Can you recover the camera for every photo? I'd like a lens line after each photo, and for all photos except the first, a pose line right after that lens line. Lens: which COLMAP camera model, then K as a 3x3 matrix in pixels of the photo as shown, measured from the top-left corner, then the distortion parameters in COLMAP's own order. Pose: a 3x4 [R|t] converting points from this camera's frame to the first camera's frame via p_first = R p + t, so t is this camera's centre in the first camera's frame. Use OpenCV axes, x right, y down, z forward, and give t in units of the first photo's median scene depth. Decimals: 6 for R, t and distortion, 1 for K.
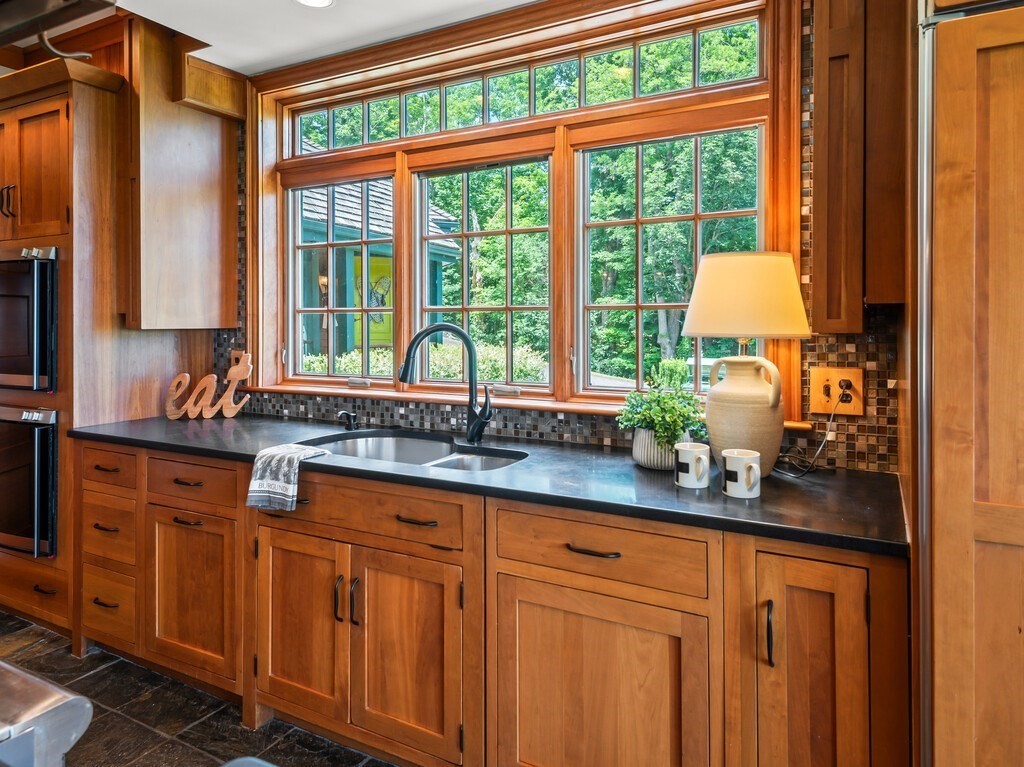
lens RADIAL K [[615.2, 0, 515.9], [0, 615.2, 327.0], [0, 0, 1]] dist [0.018276, -0.003561]
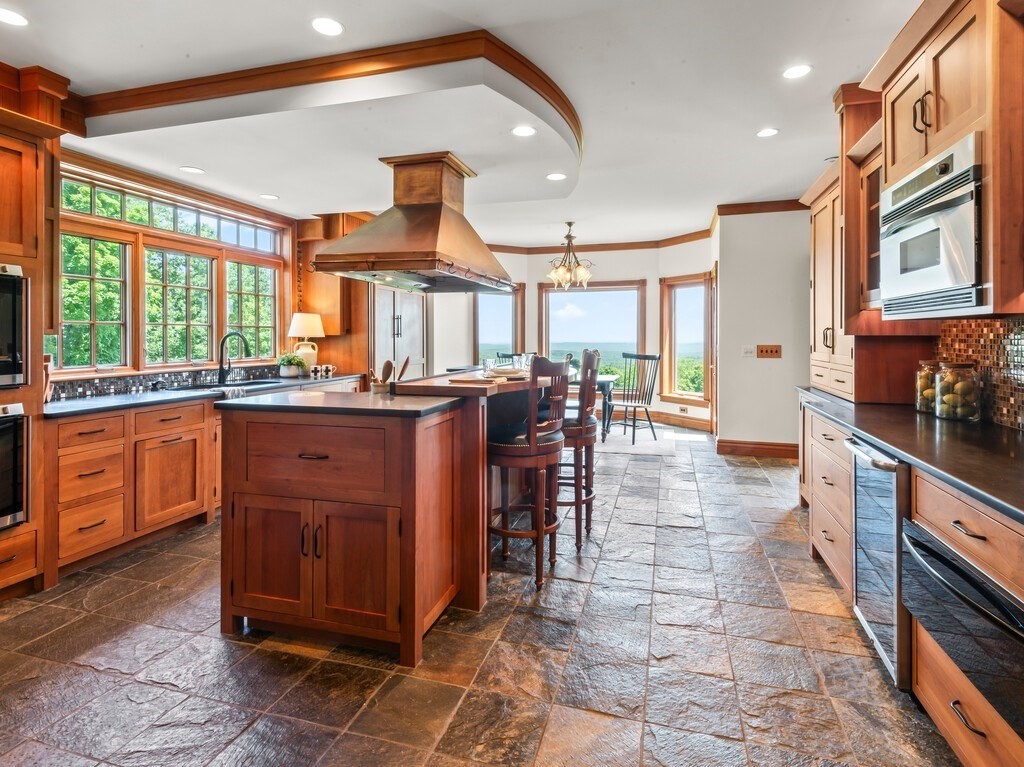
lens RADIAL K [[503.2, 0, 499.4], [0, 503.2, 345.9], [0, 0, 1]] dist [-0.000503, -0.001901]
pose [[-0.143774, -0.019273, 0.989423, -2.059532], [0.004394, 0.999788, 0.020114, 0.013095], [-0.989601, 0.007239, -0.143659, 0.252874]]
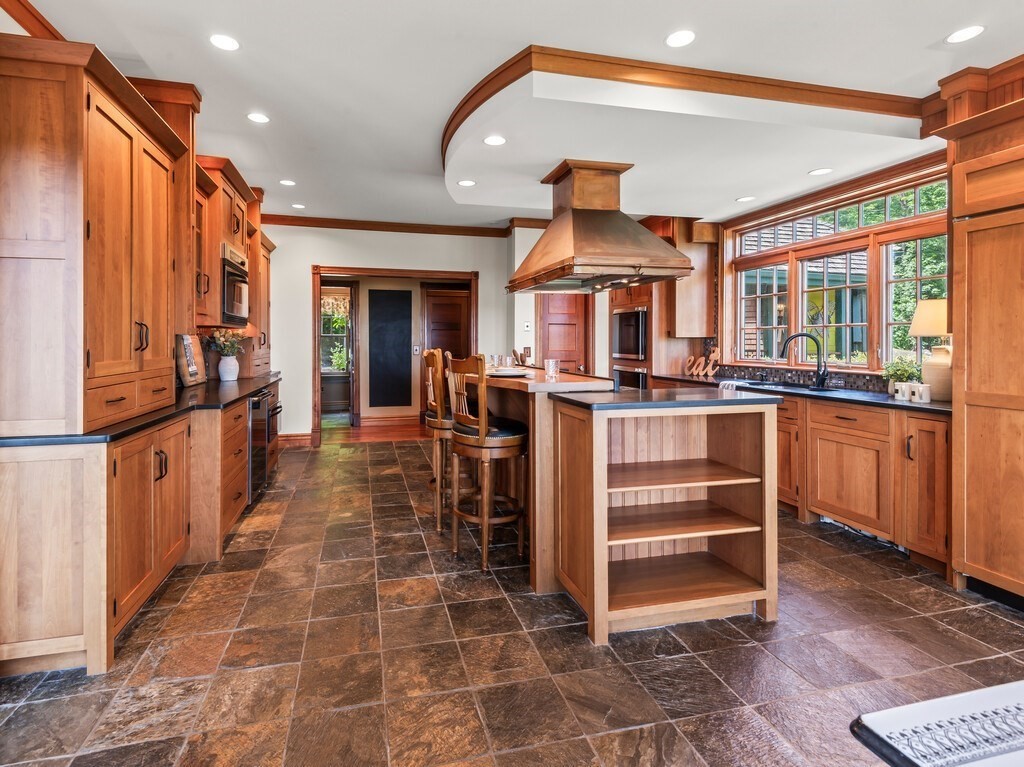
lens RADIAL K [[503.2, 0, 499.4], [0, 503.2, 345.9], [0, 0, 1]] dist [-0.000503, -0.001901]
pose [[0.673068, 0.006293, -0.739554, 0.486648], [-0.002322, 0.999977, 0.006397, 0.031614], [0.739577, -0.002588, 0.673067, -1.042505]]
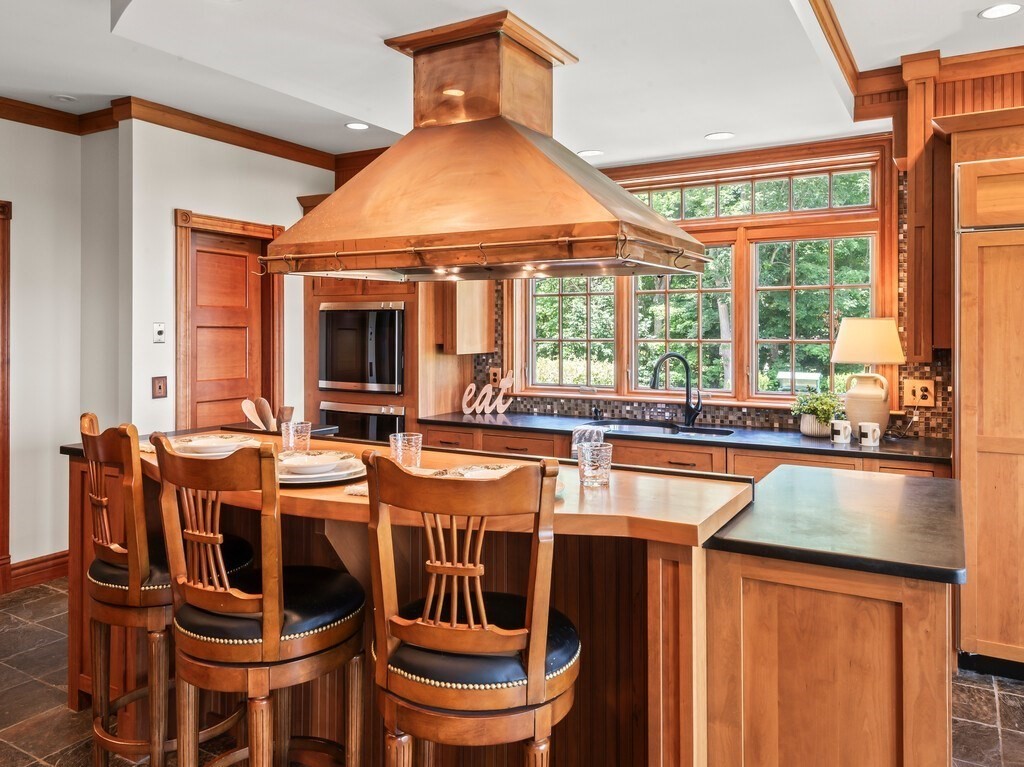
lens RADIAL K [[713.9, 0, 510.0], [0, 713.9, 335.4], [0, 0, 1]] dist [0.005941, -0.005249]
pose [[0.999128, -0.000546, -0.041750, -0.461414], [0.000576, 1.000000, 0.000708, -0.052035], [0.041749, -0.000731, 0.999128, -0.891135]]
